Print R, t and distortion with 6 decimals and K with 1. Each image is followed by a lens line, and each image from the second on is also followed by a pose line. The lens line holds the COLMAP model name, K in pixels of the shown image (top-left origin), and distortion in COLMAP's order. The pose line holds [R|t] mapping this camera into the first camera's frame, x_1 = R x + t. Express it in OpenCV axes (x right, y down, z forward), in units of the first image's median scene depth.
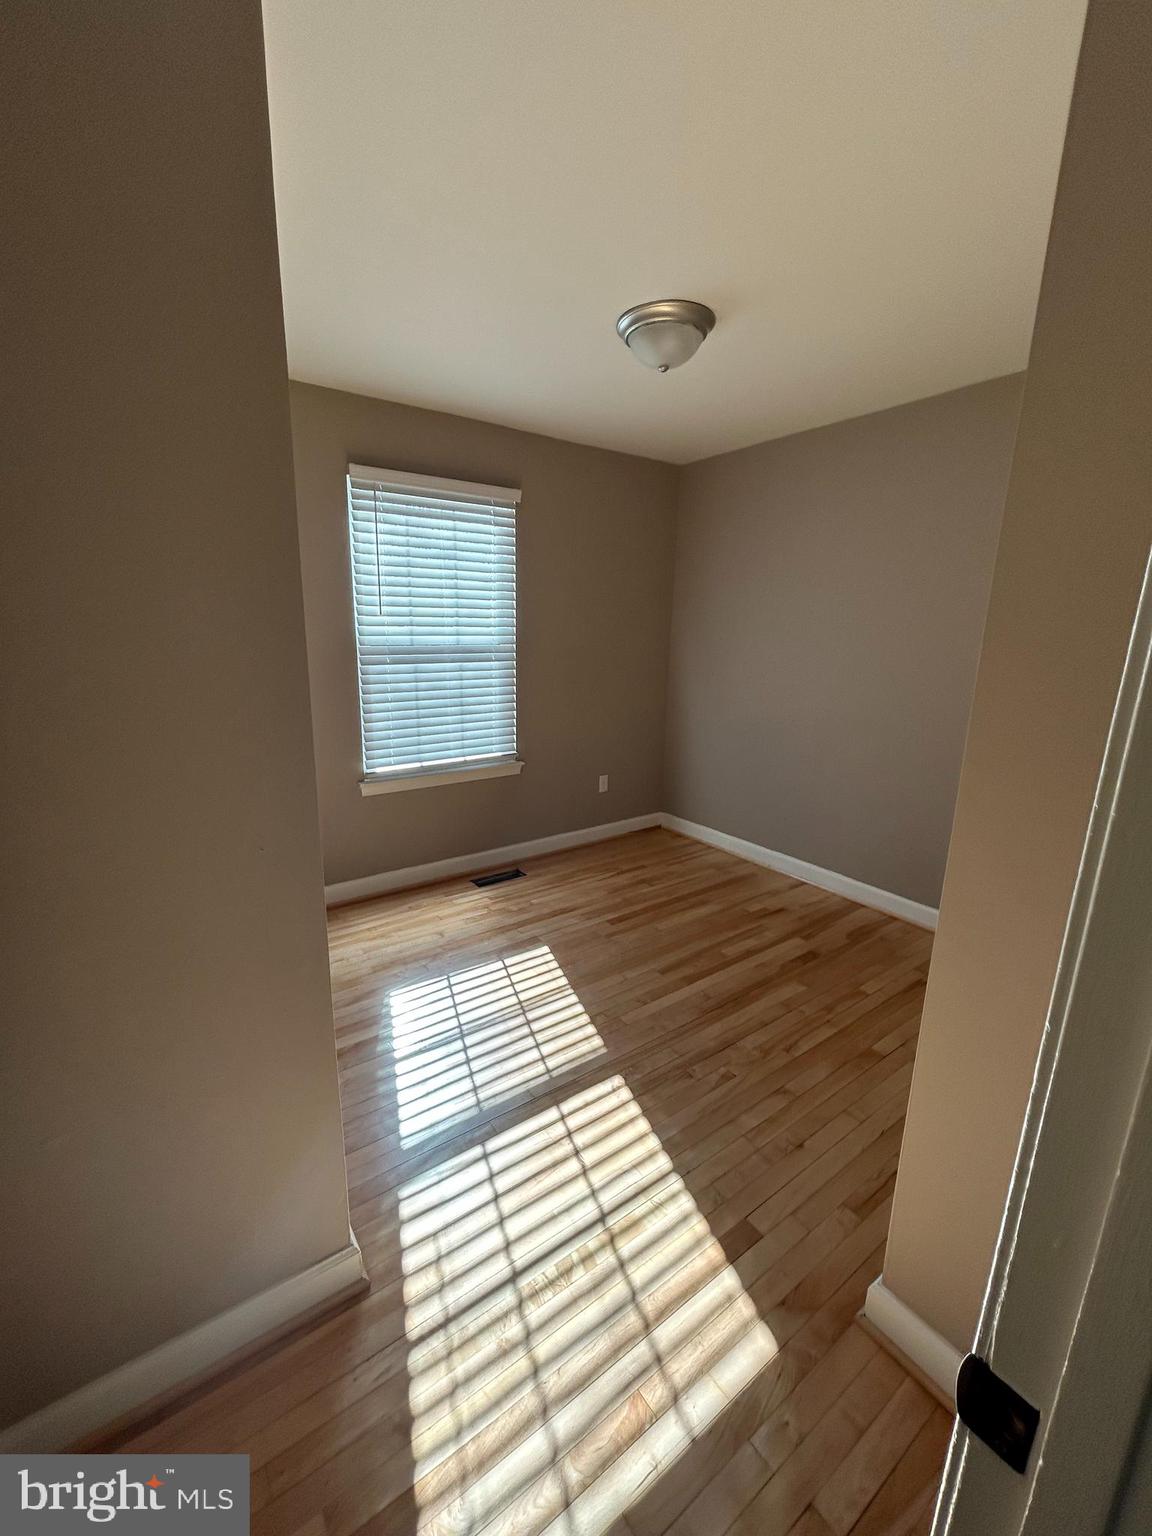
lens RADIAL K [[622.9, 0, 570.8], [0, 622.9, 764.3], [0, 0, 1]] dist [0.000810, 0.000339]
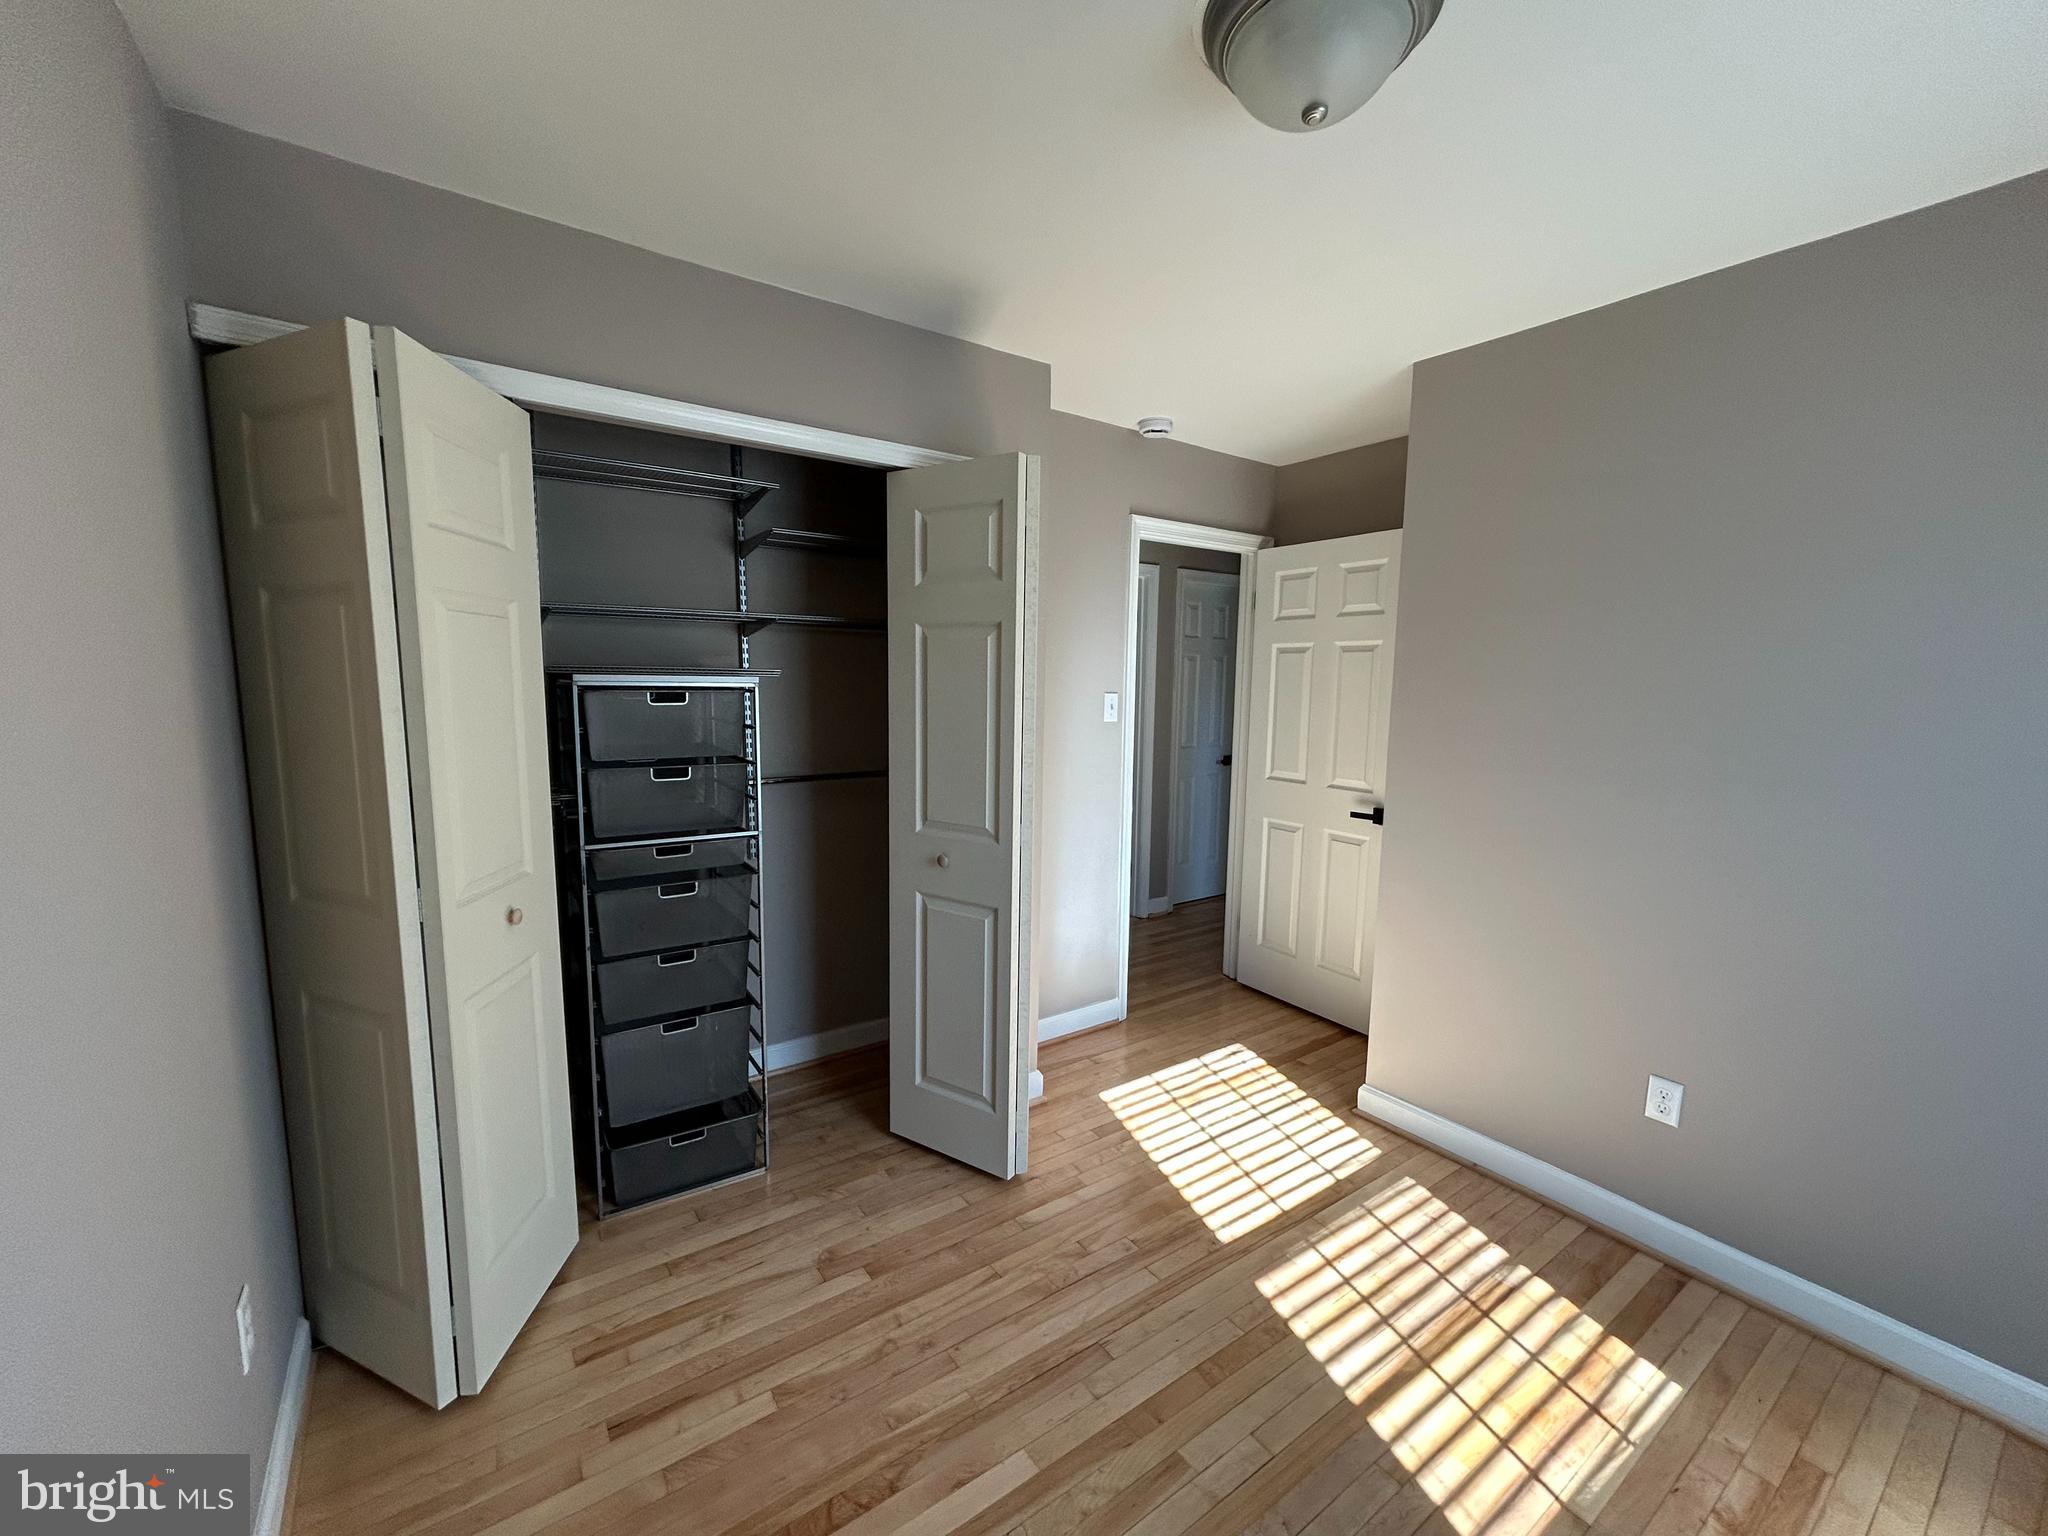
lens RADIAL K [[829.4, 0, 1022.2], [0, 829.4, 775.8], [0, 0, 1]] dist [-0.000719, 0.000007]
pose [[-0.999120, -0.041403, 0.006693, 0.406395], [-0.036552, 0.937850, 0.345109, -0.494661], [-0.020566, 0.344561, -0.938539, 2.059427]]
